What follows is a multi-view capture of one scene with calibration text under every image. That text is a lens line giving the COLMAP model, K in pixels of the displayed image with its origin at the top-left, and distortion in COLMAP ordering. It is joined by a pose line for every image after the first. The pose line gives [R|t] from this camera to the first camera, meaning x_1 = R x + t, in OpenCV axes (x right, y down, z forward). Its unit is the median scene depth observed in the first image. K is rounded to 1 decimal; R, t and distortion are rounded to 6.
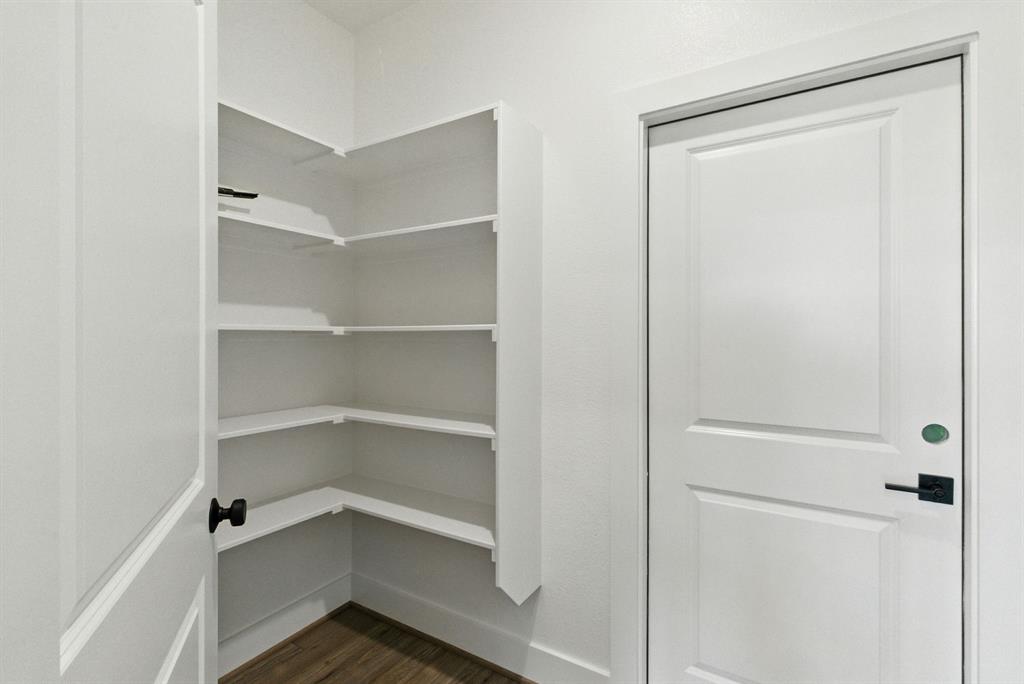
lens RADIAL K [[482.3, 0, 502.4], [0, 482.3, 335.7], [0, 0, 1]] dist [0.002492, -0.000852]
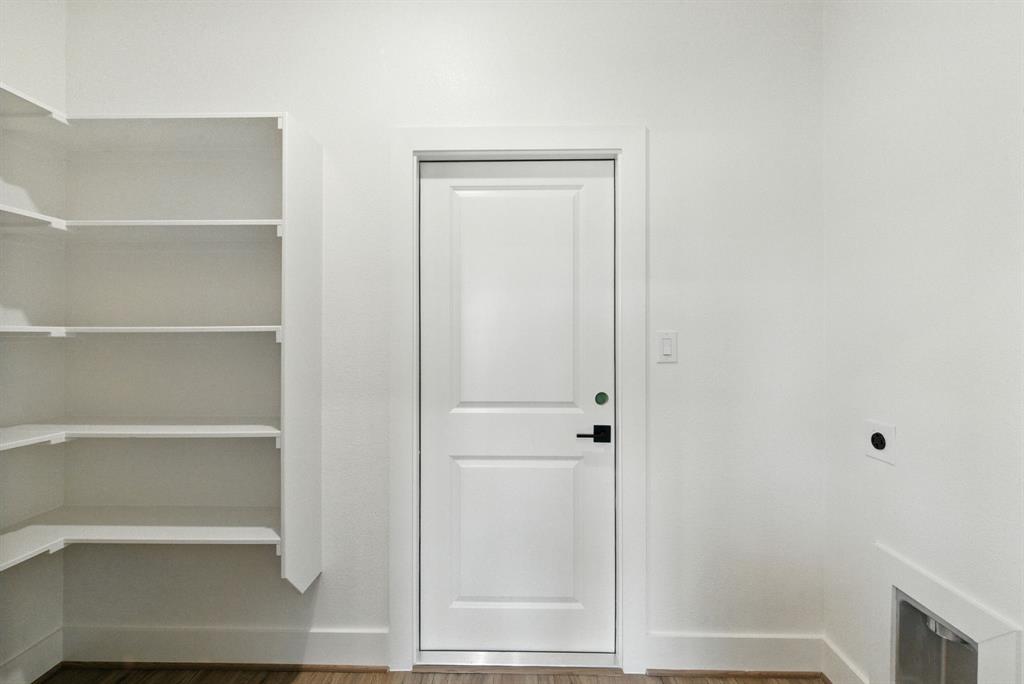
lens RADIAL K [[465.9, 0, 512.0], [0, 465.9, 342.0], [0, 0, 1]] dist [0.001195, -0.000410]
pose [[0.855752, -0.010460, 0.517281, -0.101384], [0.004293, 0.999905, 0.013117, -0.000179], [-0.517369, -0.009004, 0.855715, -0.106863]]
